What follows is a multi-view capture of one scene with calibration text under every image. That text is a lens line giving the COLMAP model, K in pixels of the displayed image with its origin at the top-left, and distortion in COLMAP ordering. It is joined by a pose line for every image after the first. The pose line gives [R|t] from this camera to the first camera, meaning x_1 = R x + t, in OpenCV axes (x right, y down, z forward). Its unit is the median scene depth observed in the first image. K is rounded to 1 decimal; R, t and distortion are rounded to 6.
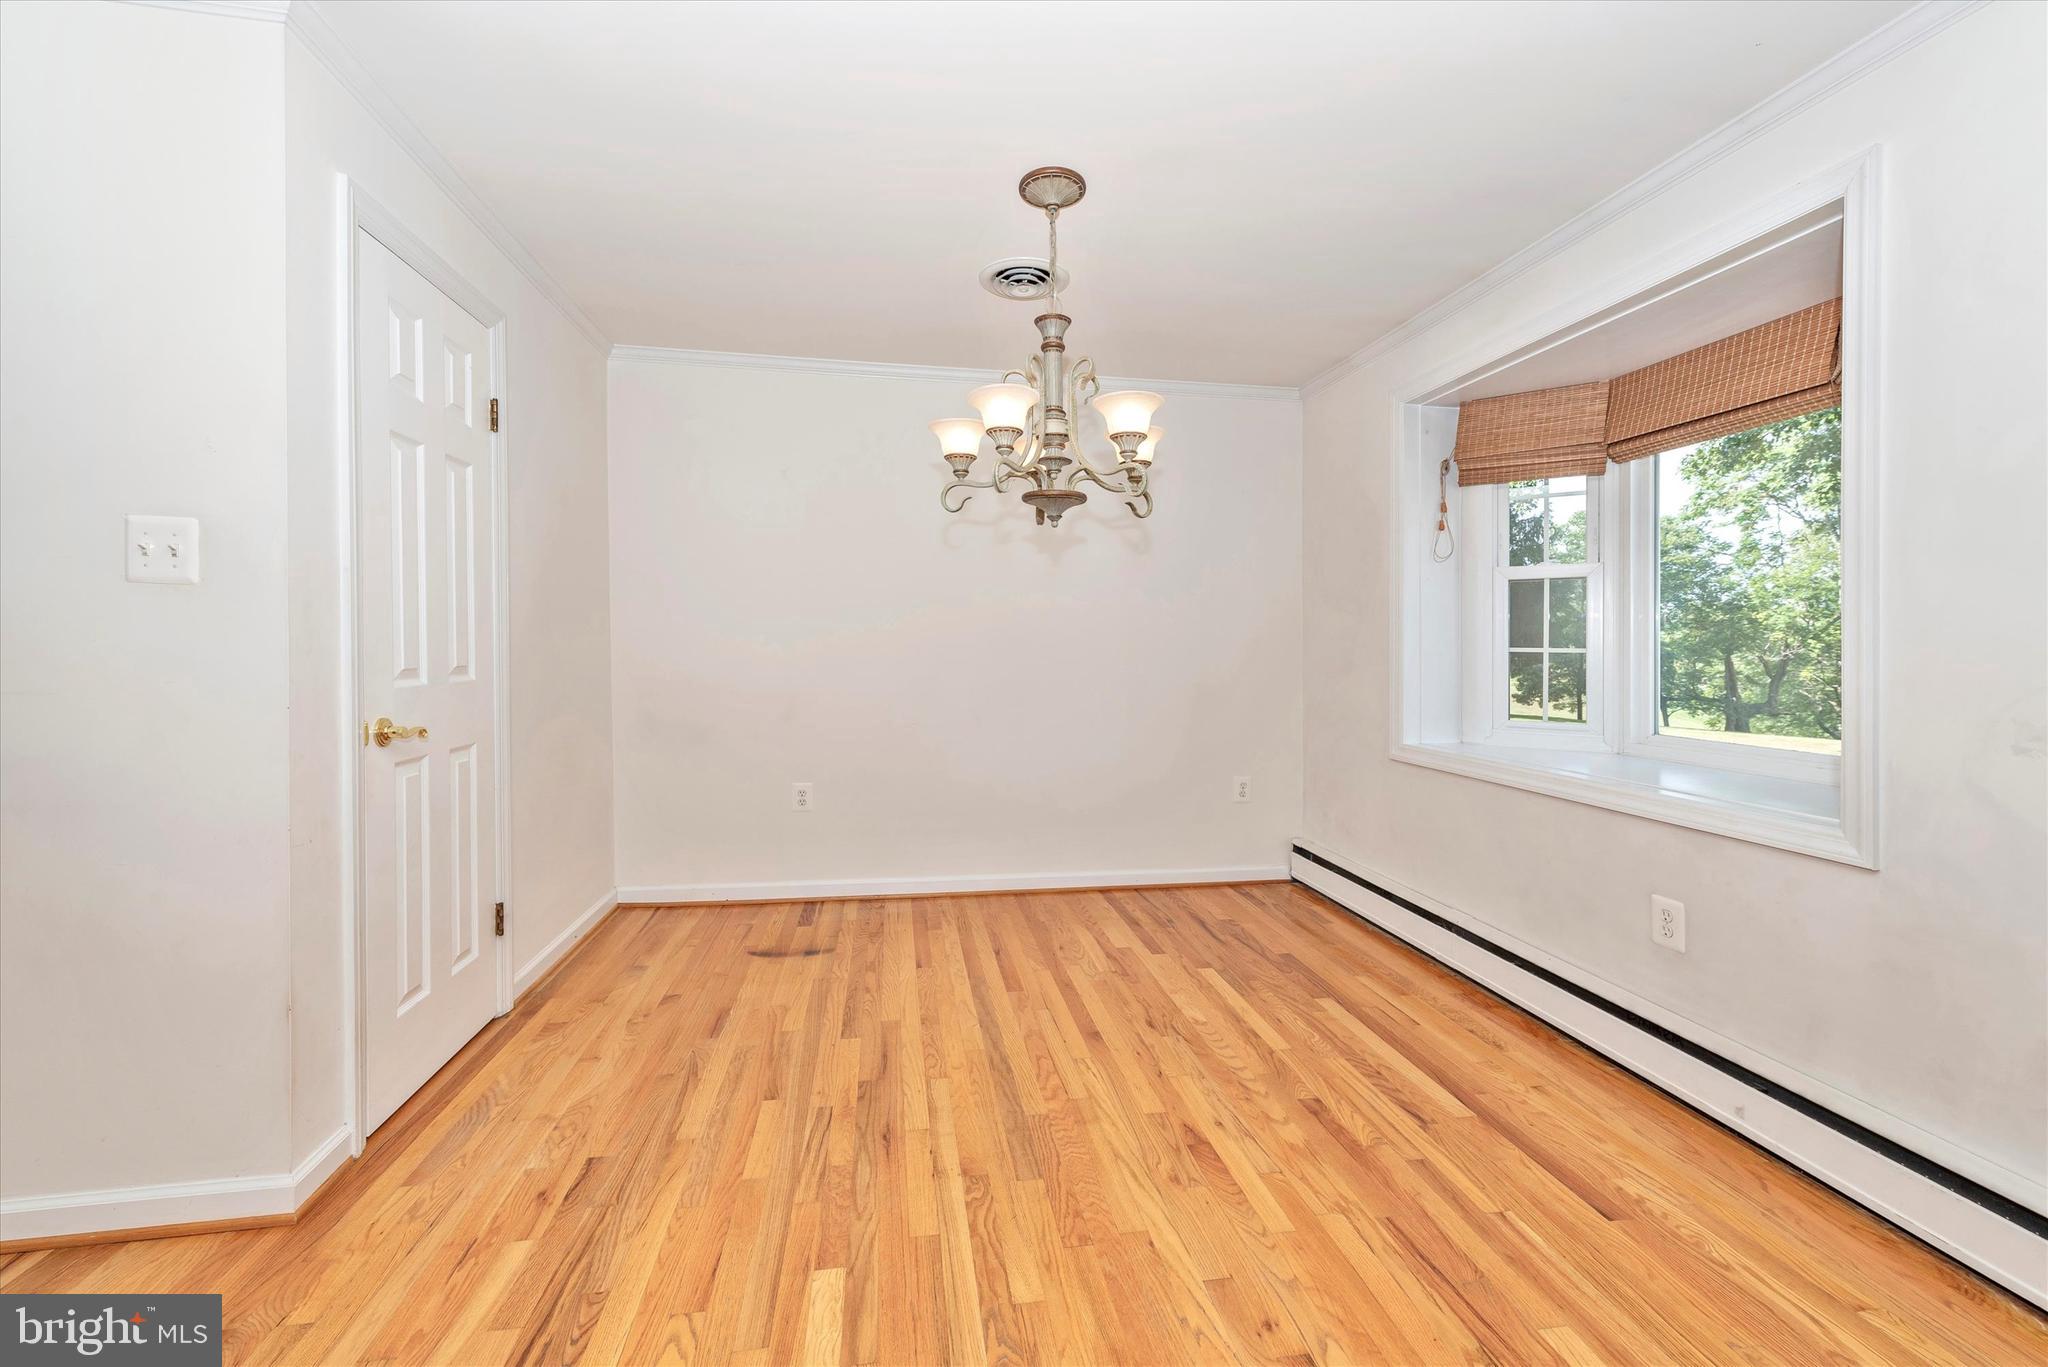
lens RADIAL K [[823.1, 0, 1024.0], [0, 823.1, 683.5], [0, 0, 1]] dist [0.011966, 0.000002]
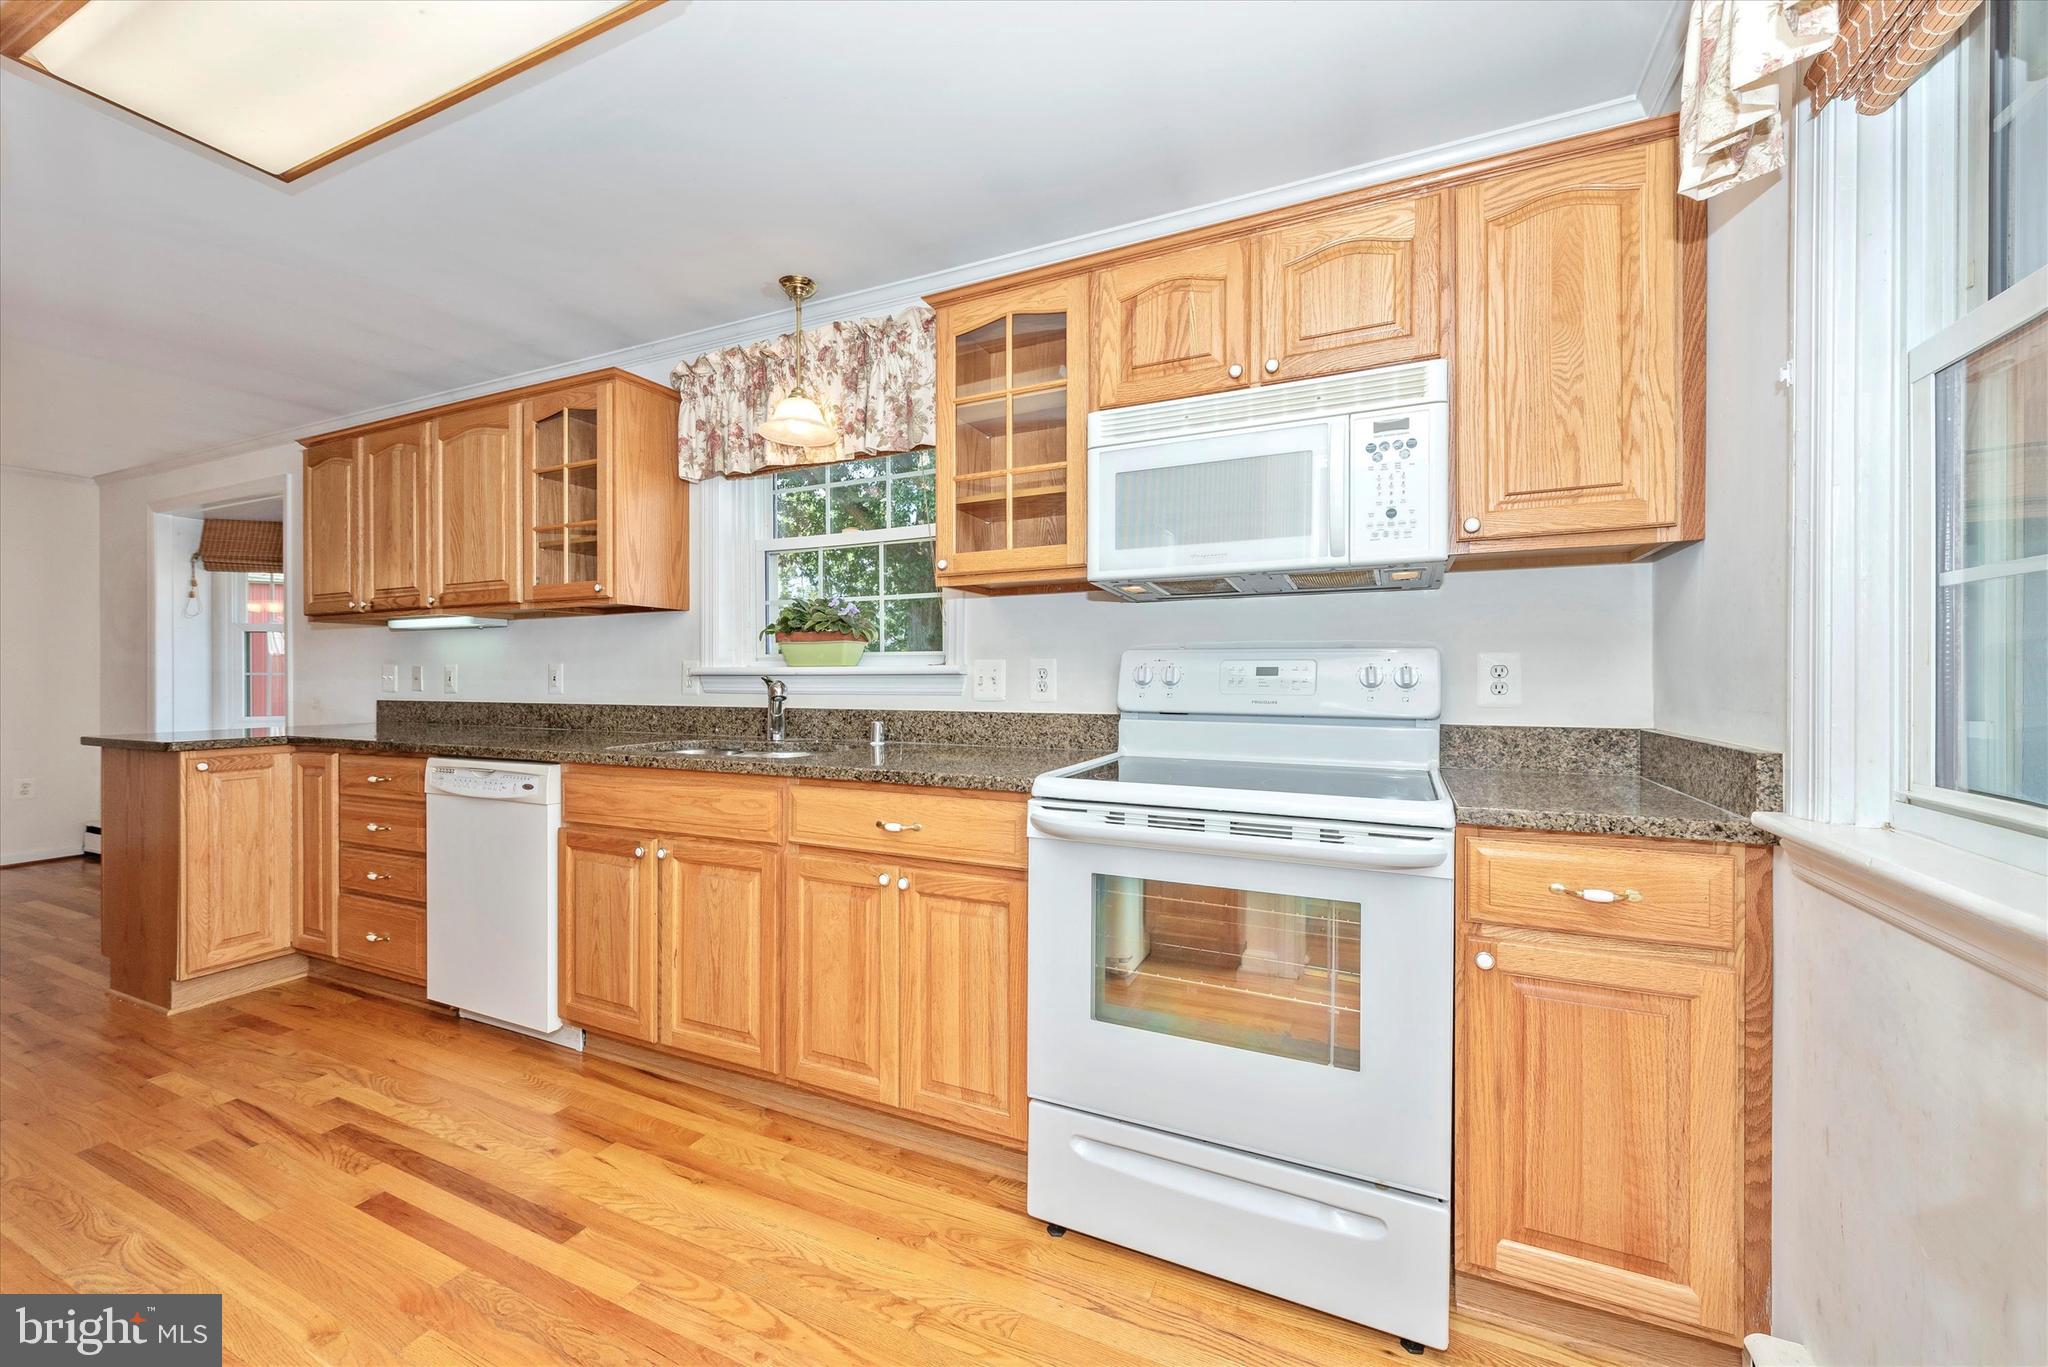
lens RADIAL K [[795.8, 0, 1028.8], [0, 795.8, 679.0], [0, 0, 1]] dist [0.010168, -0.000016]
pose [[0.565750, -0.018375, 0.824372, 0.216844], [0.046746, 0.998859, -0.009817, 0.083021], [-0.823251, 0.044090, 0.565963, -1.703034]]
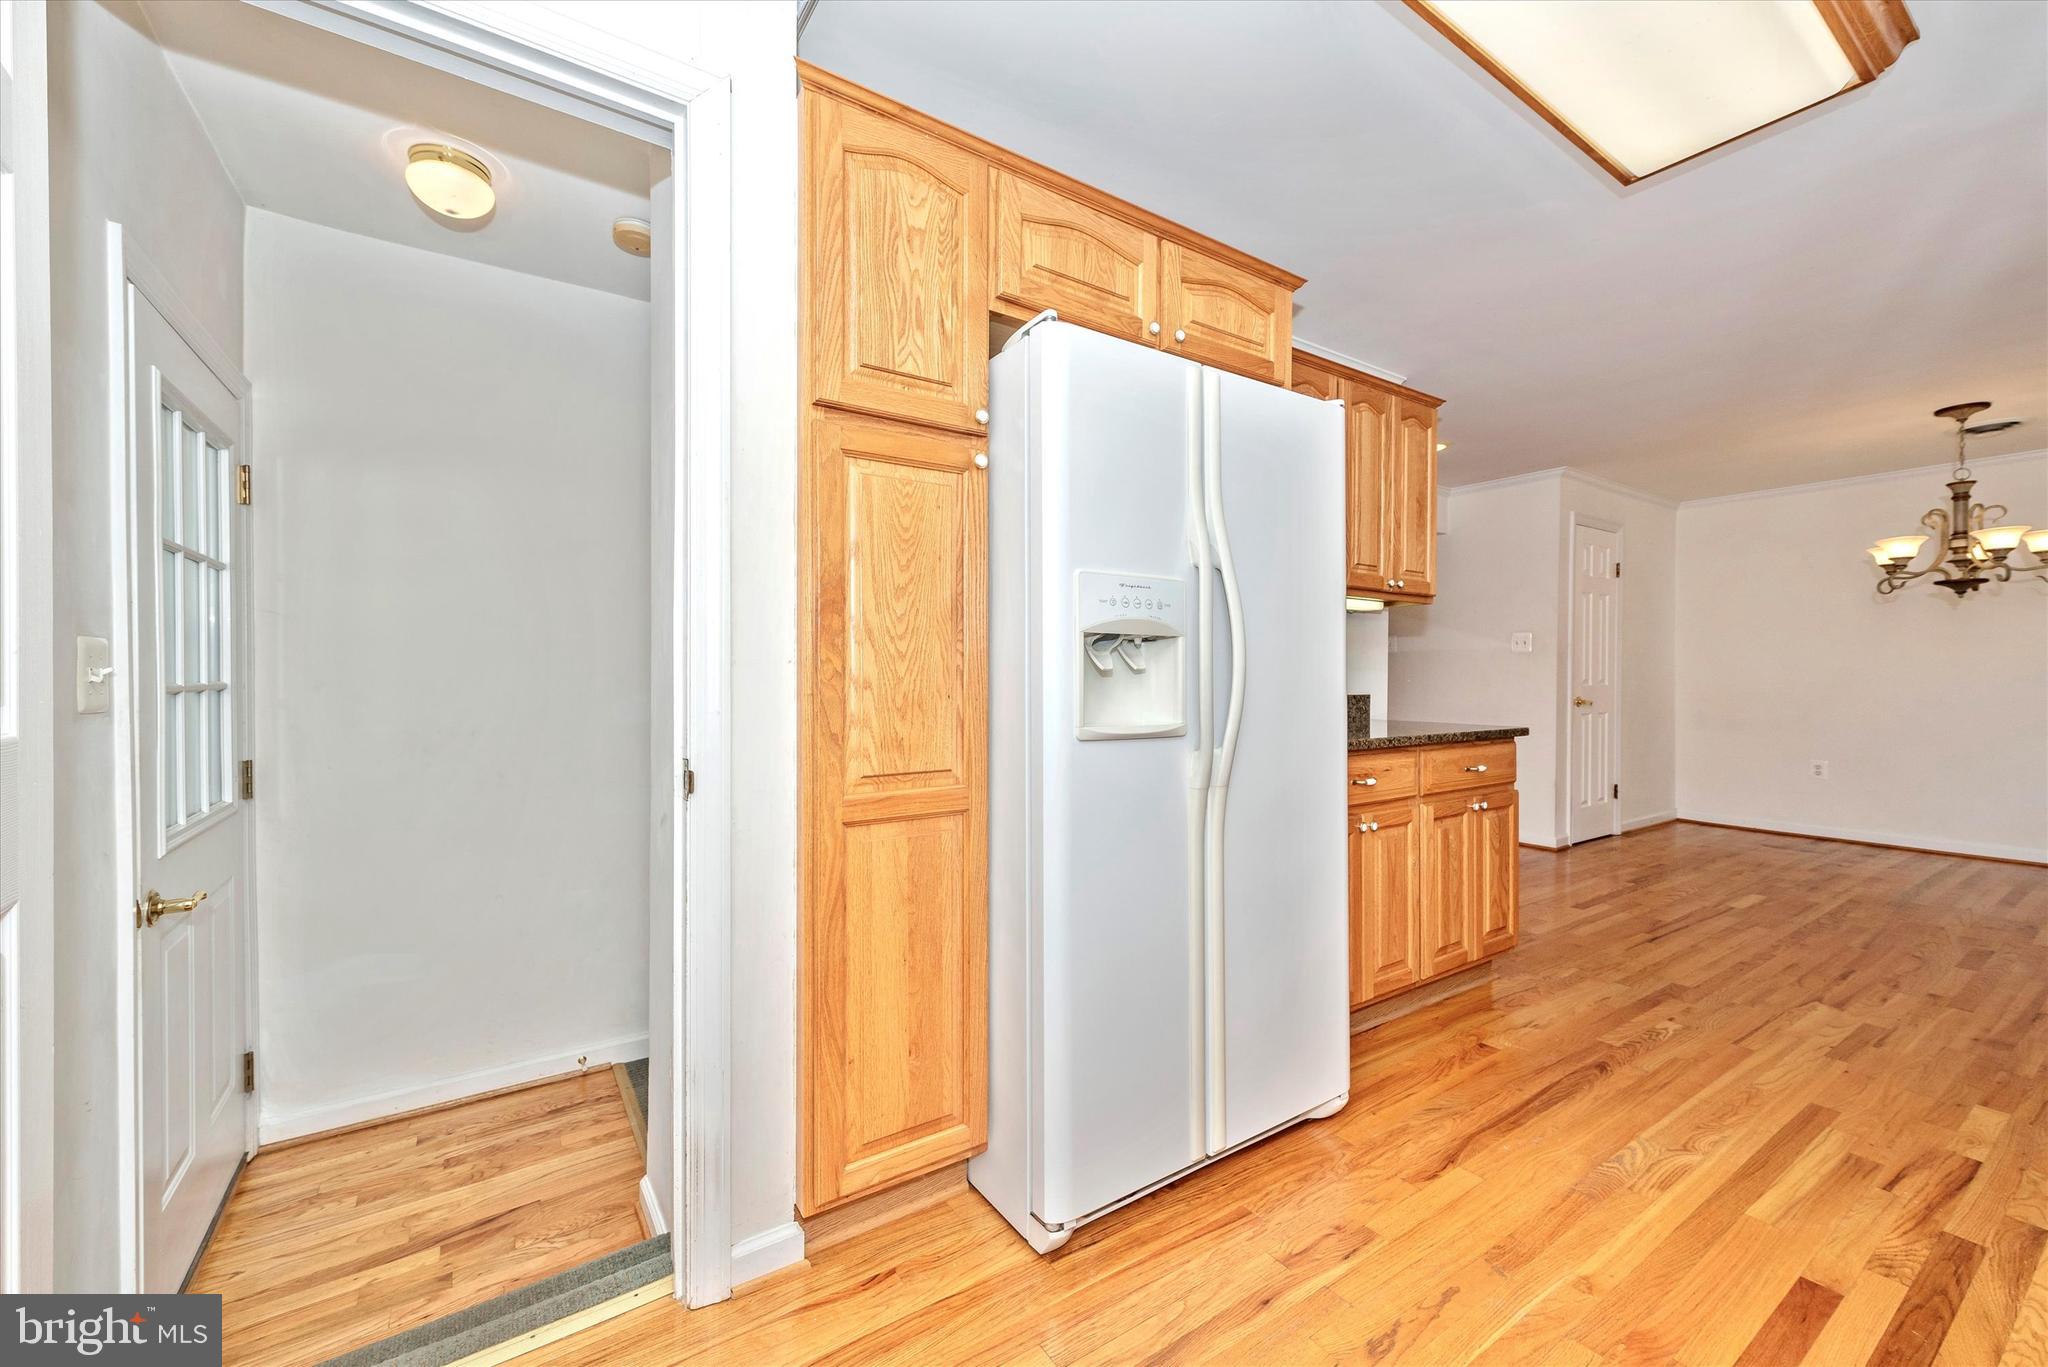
lens RADIAL K [[816.3, 0, 1018.7], [0, 816.3, 680.9], [0, 0, 1]] dist [0.001816, 0.000261]
pose [[0.410014, -0.007104, -0.912052, 0.822023], [-0.037619, 0.998987, -0.024693, 0.108932], [0.911303, 0.044435, 0.409331, -1.582269]]
